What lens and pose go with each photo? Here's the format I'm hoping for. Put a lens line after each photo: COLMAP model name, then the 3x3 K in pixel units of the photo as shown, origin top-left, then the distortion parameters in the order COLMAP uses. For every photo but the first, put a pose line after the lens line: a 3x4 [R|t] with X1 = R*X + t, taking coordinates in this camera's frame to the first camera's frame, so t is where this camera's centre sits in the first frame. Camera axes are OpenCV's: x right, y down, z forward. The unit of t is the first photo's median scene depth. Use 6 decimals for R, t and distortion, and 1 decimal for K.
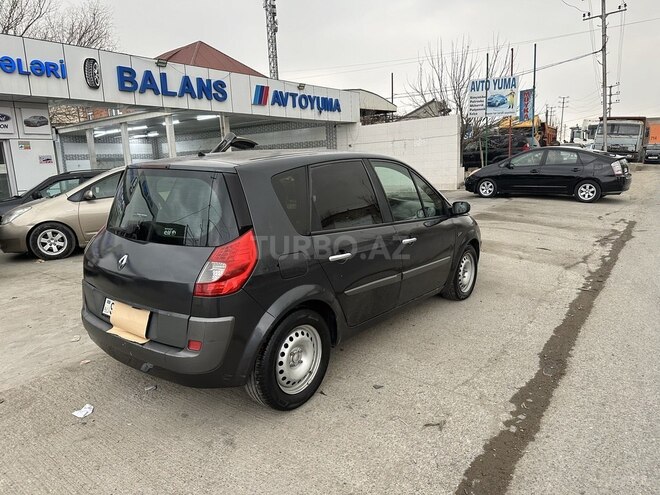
lens RADIAL K [[461.4, 0, 330.0], [0, 461.4, 247.5], [0, 0, 1]] dist [0.061751, -0.079630]
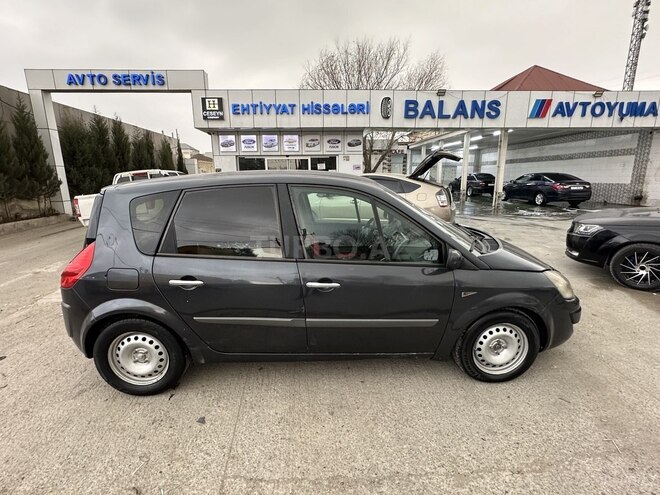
lens RADIAL K [[317.5, 0, 330.8], [0, 317.5, 252.9], [0, 0, 1]] dist [-0.000723, -0.000650]
pose [[0.650332, 0.214438, -0.728755, 0.183251], [-0.151707, 0.976667, 0.152005, -0.050263], [0.744347, 0.011703, 0.667690, 0.196104]]
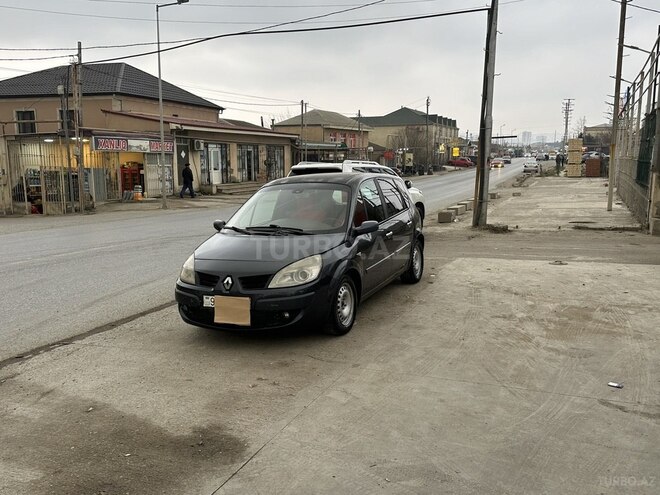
lens RADIAL K [[573.4, 0, 336.5], [0, 573.4, 244.1], [0, 0, 1]] dist [0.155298, -0.271931]
pose [[-0.965870, 0.081913, -0.245736, 0.132824], [-0.002465, 0.945733, 0.324936, -0.196493], [0.259017, 0.314451, -0.913253, 0.909086]]
